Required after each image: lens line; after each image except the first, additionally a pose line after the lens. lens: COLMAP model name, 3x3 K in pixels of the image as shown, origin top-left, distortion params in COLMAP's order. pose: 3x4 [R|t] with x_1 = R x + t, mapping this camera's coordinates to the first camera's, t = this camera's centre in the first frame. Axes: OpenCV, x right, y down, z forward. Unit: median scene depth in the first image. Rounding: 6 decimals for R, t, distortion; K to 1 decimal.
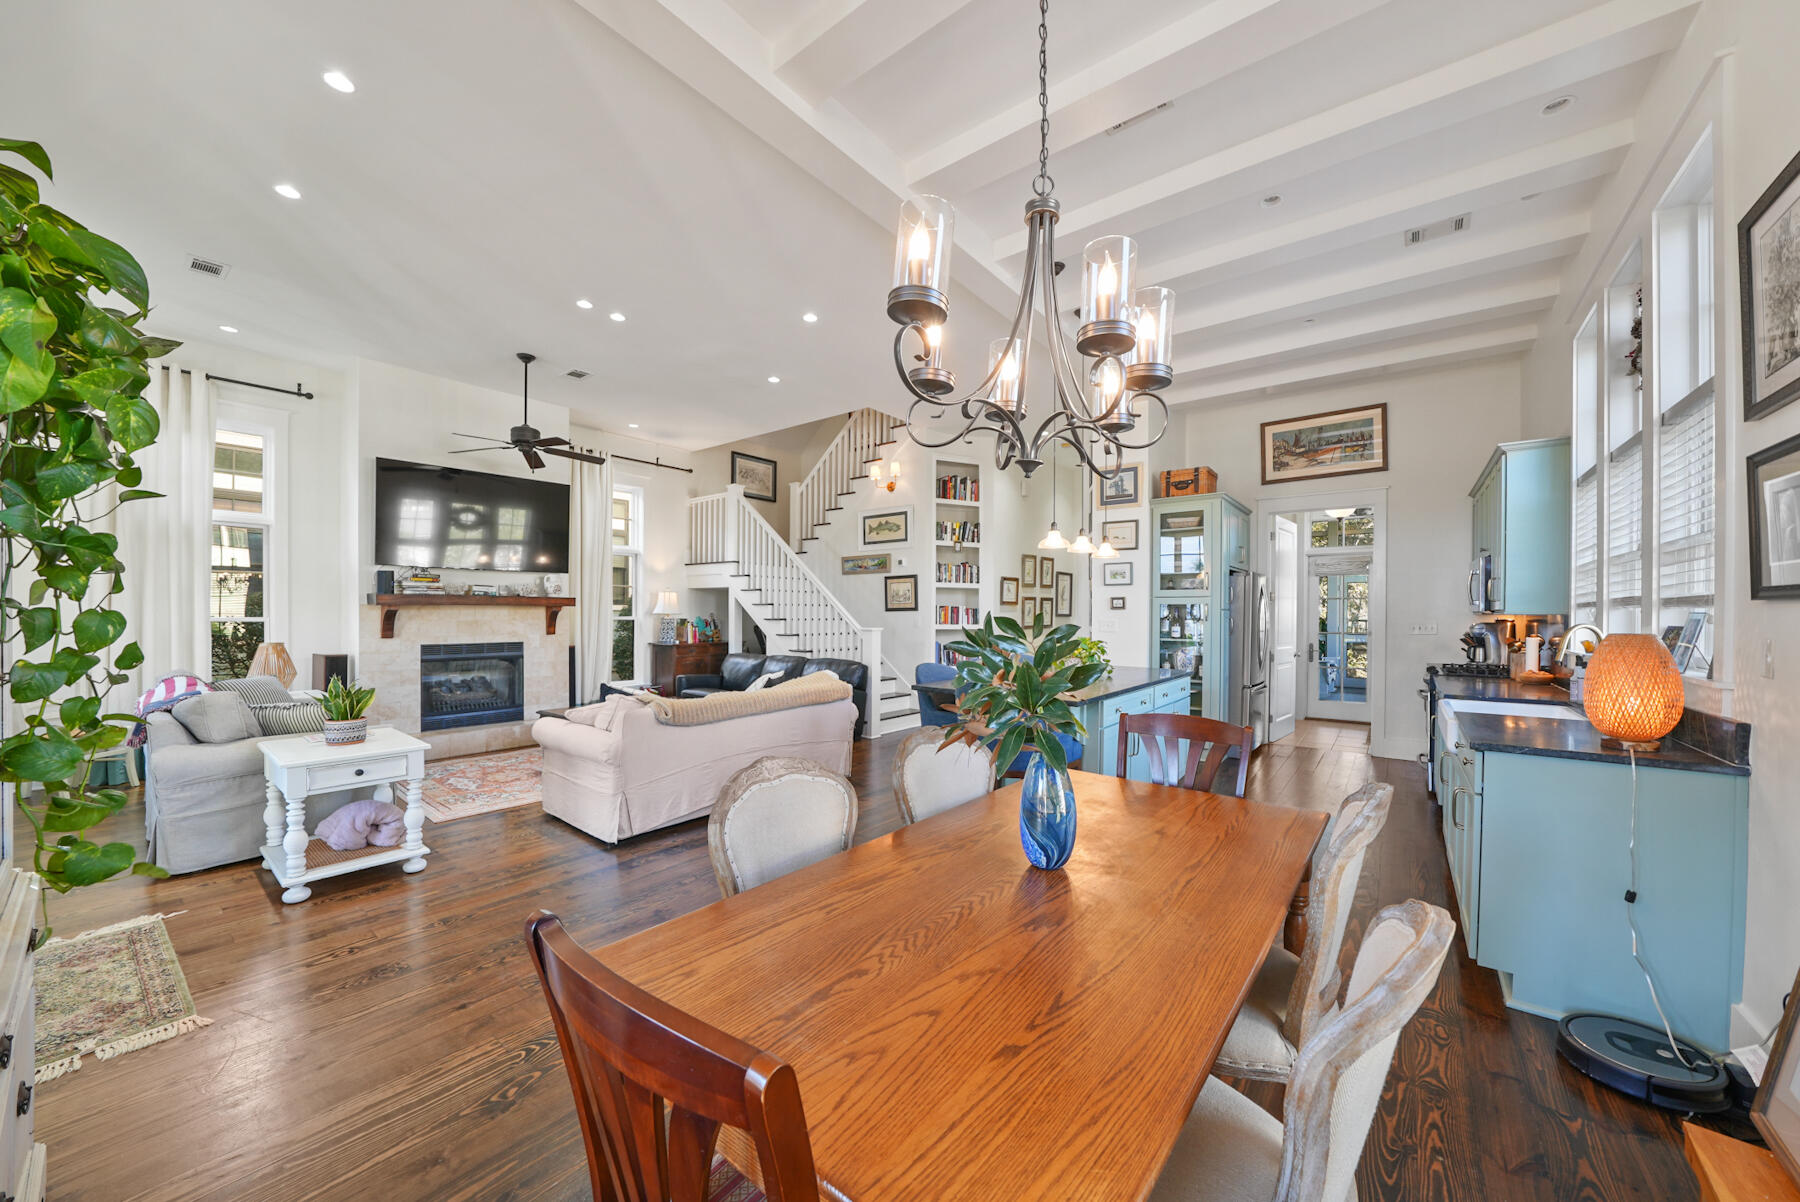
lens RADIAL K [[643.6, 0, 896.3], [0, 643.6, 613.7], [0, 0, 1]] dist [-0.022645, 0.000711]
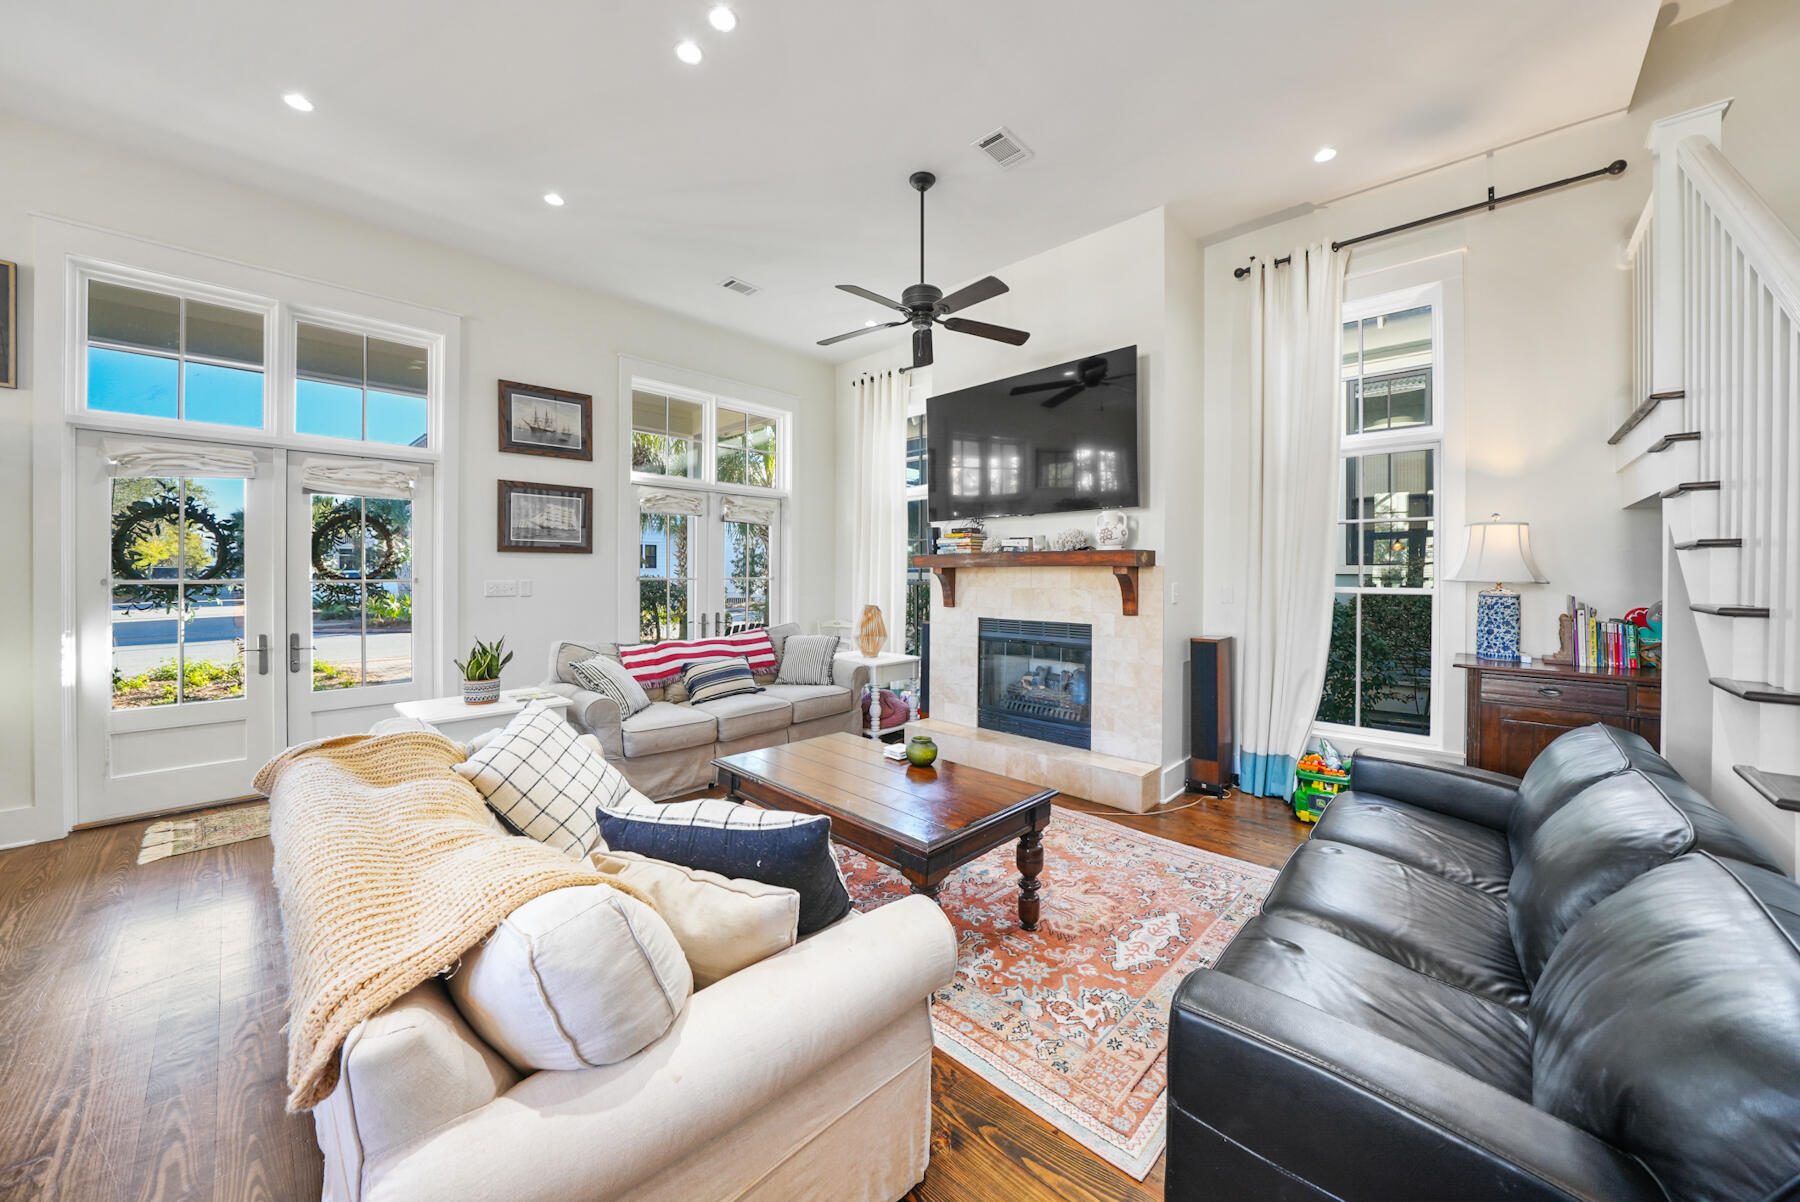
lens RADIAL K [[643.6, 0, 894.2], [0, 643.6, 575.8], [0, 0, 1]] dist [-0.022645, 0.000711]
pose [[-0.080026, -0.000704, -0.996793, 0.044465], [-0.006224, 0.999981, -0.000206, -0.001587], [0.996773, 0.006187, -0.080029, 0.720813]]
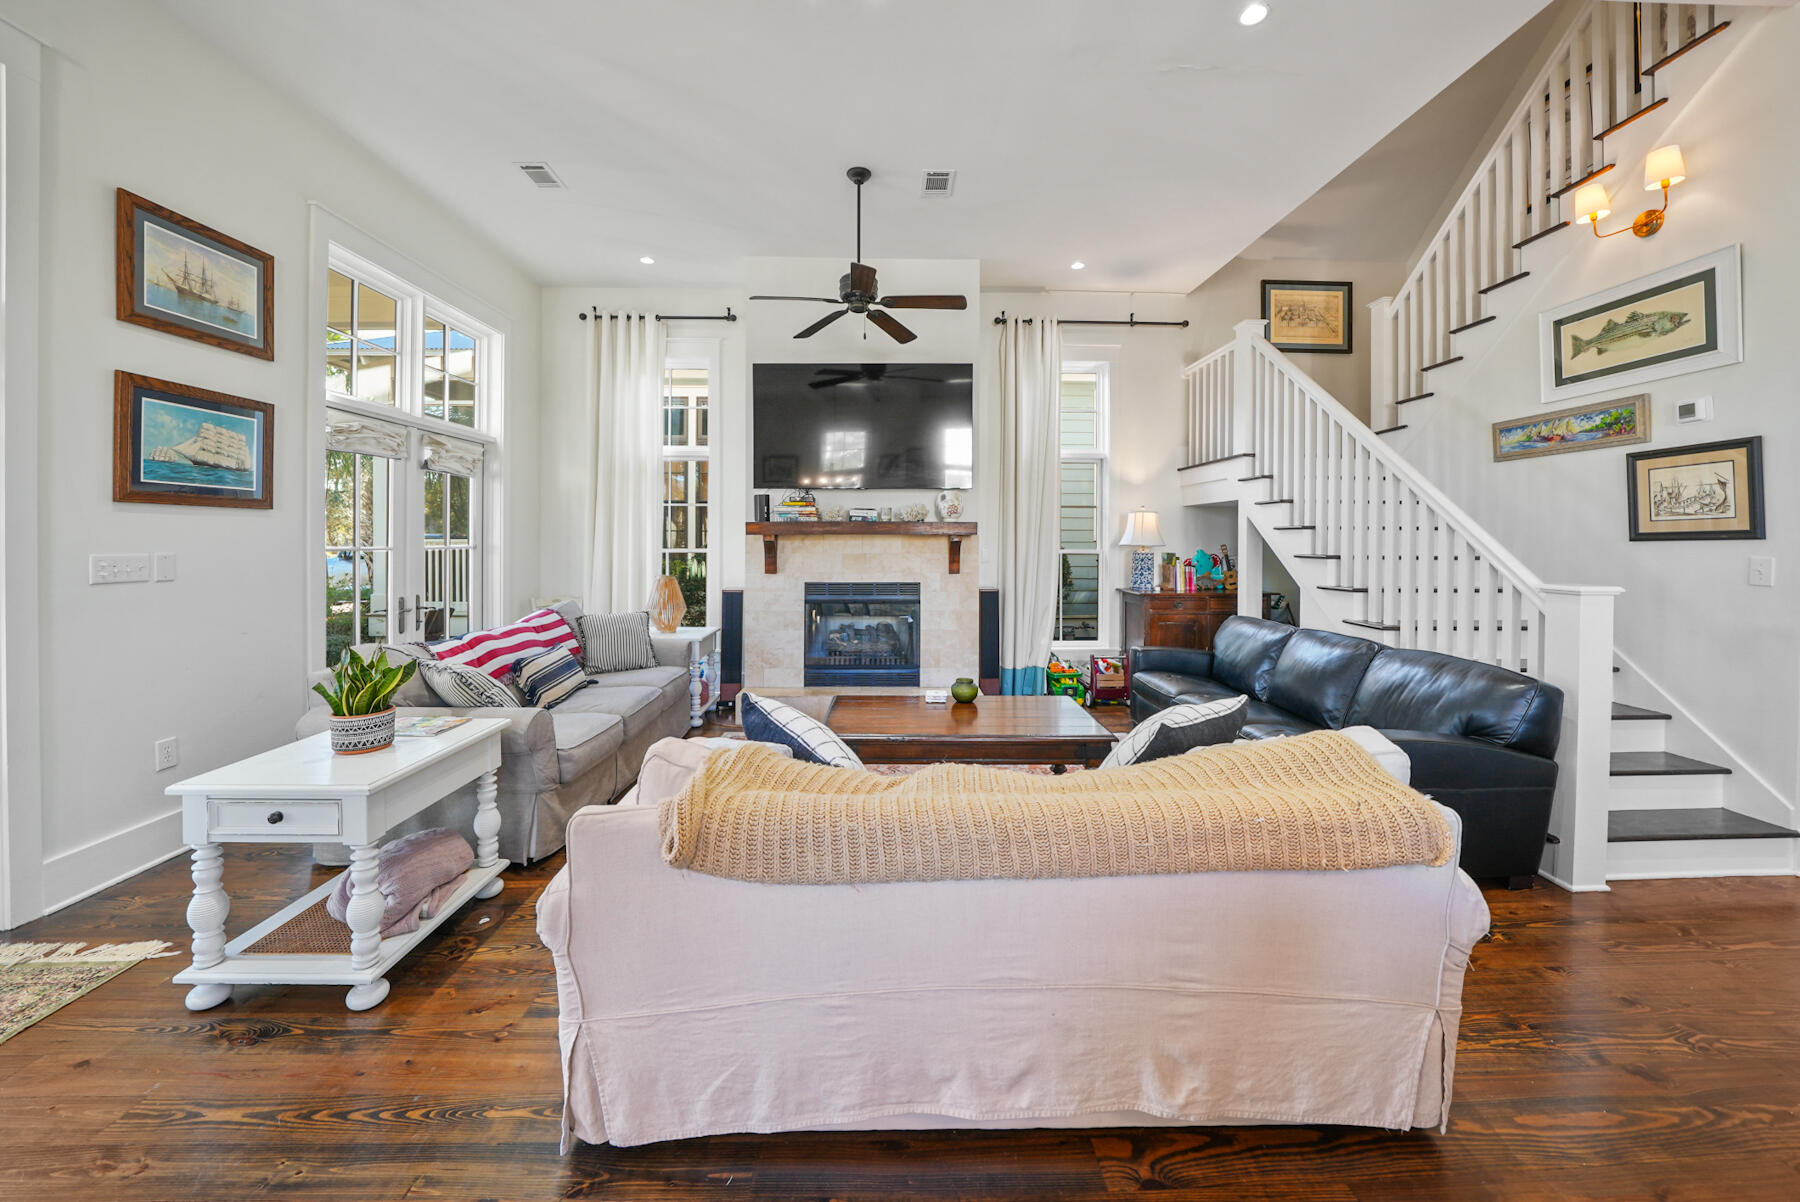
lens RADIAL K [[643.6, 0, 912.0], [0, 643.6, 544.8], [0, 0, 1]] dist [-0.022645, 0.000711]
pose [[0.648965, 0.002122, -0.760815, -0.011370], [-0.001828, 0.999998, 0.001230, -0.001089], [0.760816, 0.000592, 0.648968, 0.420278]]
